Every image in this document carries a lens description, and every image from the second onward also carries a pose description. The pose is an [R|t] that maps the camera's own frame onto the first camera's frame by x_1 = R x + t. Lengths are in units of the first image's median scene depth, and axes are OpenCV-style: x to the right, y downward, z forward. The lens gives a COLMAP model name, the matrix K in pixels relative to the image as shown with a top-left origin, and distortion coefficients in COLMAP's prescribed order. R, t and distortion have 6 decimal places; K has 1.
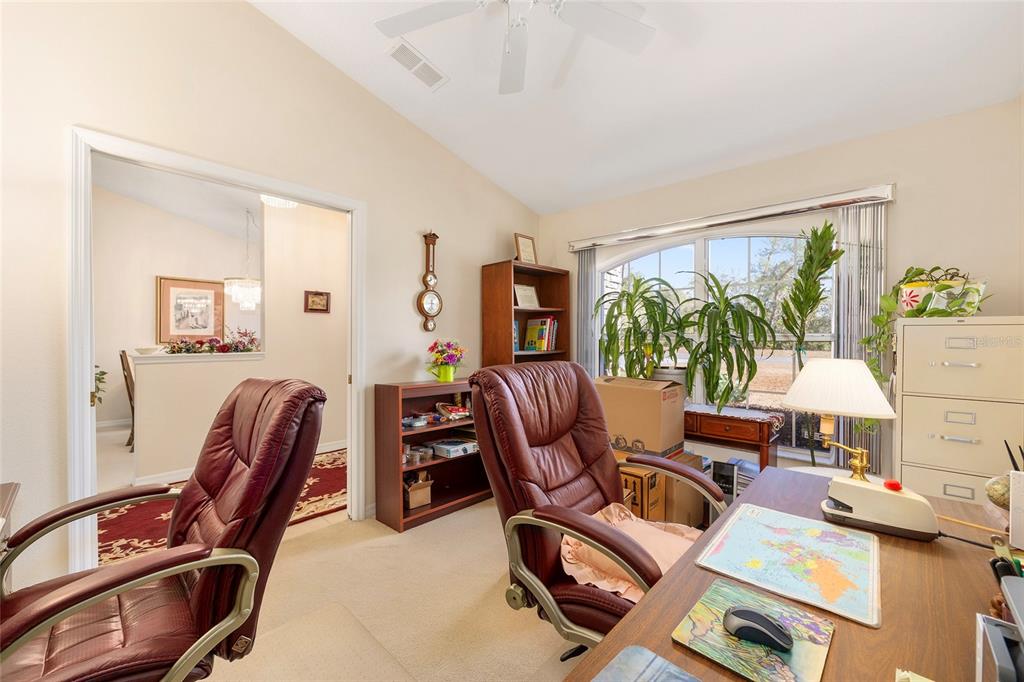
lens RADIAL K [[411.1, 0, 515.8], [0, 411.1, 339.2], [0, 0, 1]] dist [-0.000882, 0.000236]
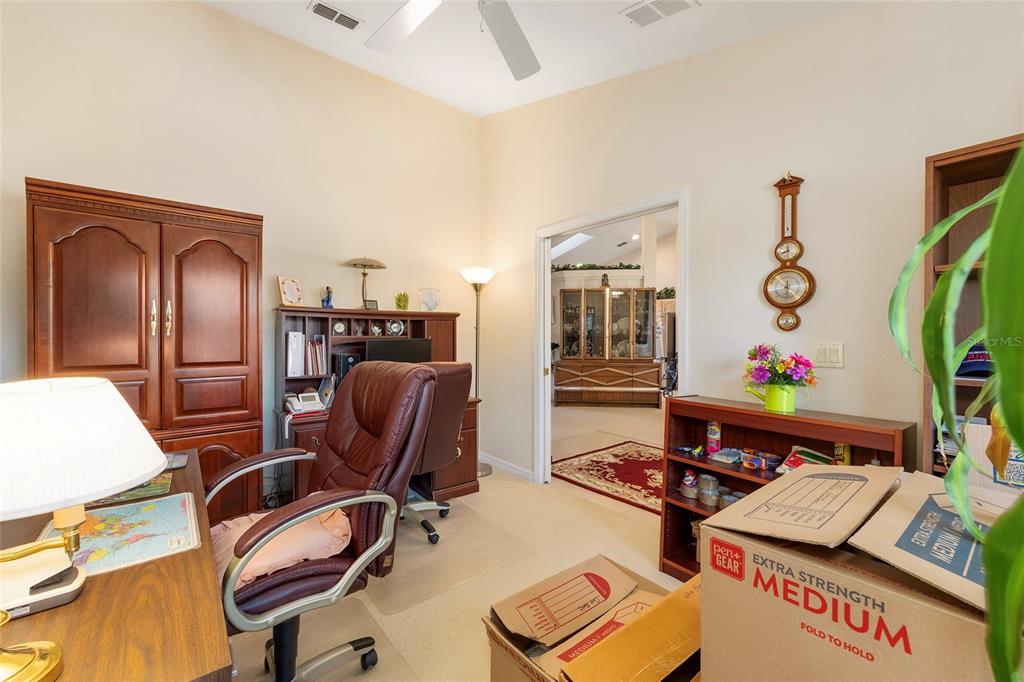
lens RADIAL K [[411.1, 0, 515.8], [0, 411.1, 339.2], [0, 0, 1]] dist [-0.000882, 0.000236]
pose [[-0.150525, 0.001765, -0.988605, 0.505417], [-0.006564, 0.999975, 0.002785, -0.004754], [0.988584, 0.006908, -0.150510, 0.698031]]
